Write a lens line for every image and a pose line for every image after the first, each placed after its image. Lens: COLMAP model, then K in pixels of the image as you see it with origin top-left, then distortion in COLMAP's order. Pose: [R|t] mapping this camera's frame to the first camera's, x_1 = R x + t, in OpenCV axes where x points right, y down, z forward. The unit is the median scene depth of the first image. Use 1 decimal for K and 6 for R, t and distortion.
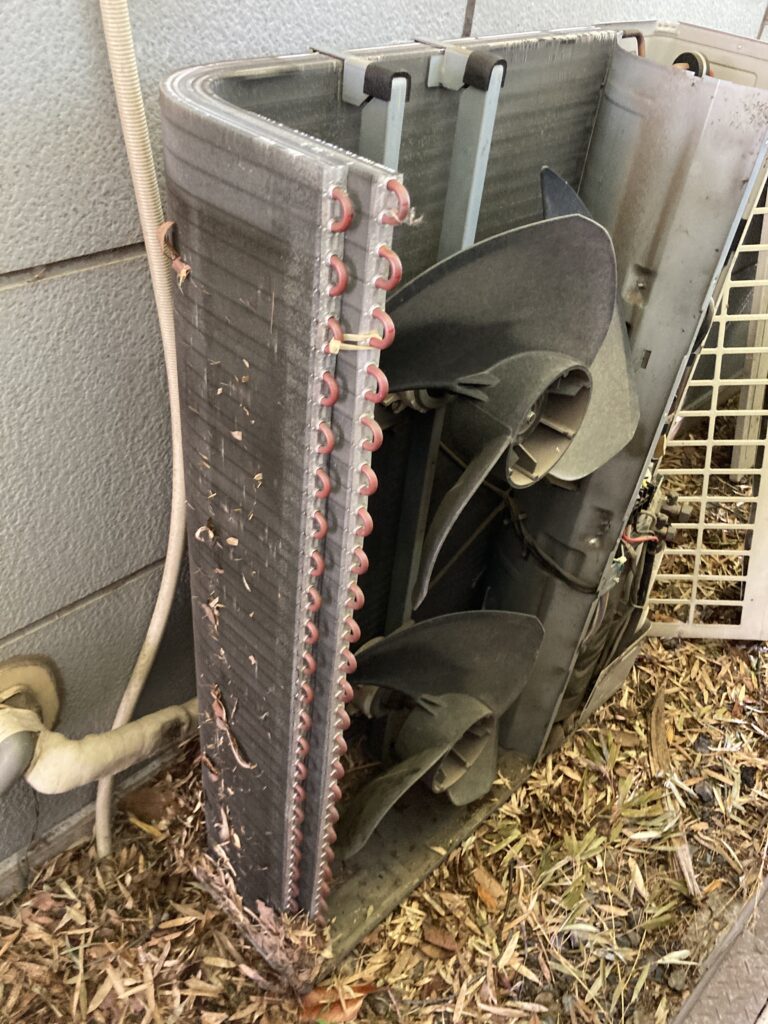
lens RADIAL K [[852.9, 0, 382.8], [0, 852.9, 519.3], [0, 0, 1]] dist [0.006930, 0.016092]
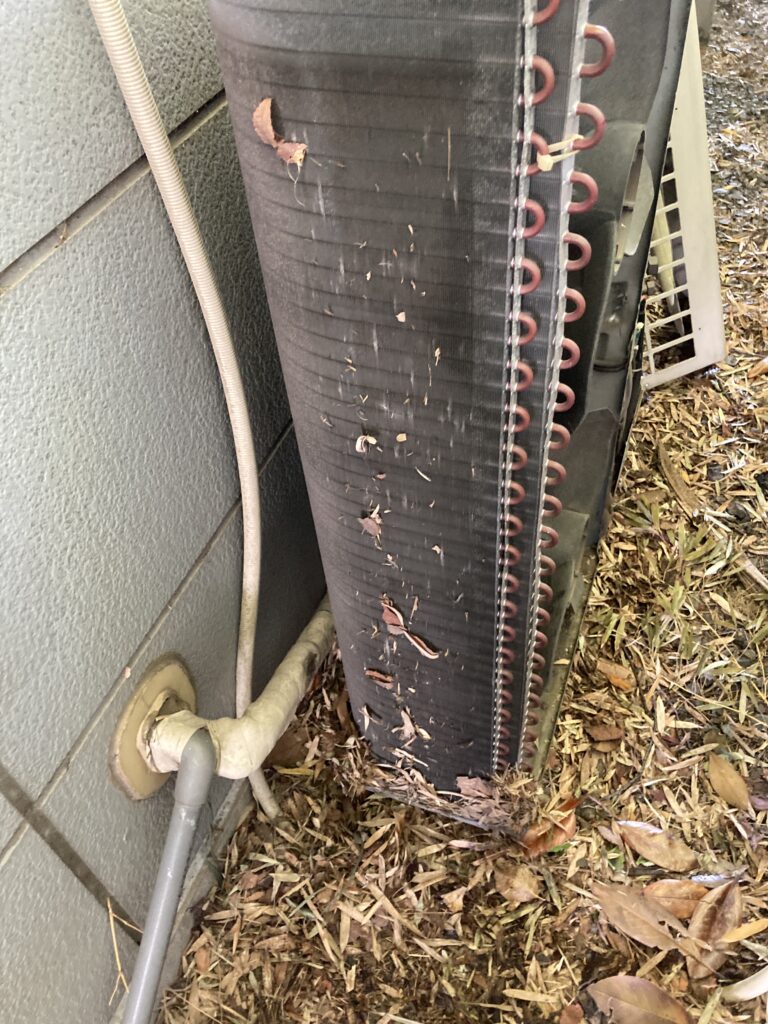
lens RADIAL K [[852.9, 0, 382.5], [0, 852.9, 504.0], [0, 0, 1]] dist [0.006930, 0.016092]
pose [[0.901564, -0.404180, 0.154341, -0.227395], [0.379737, 0.910192, 0.165377, -0.042279], [-0.207323, -0.090489, 0.974079, 0.062766]]
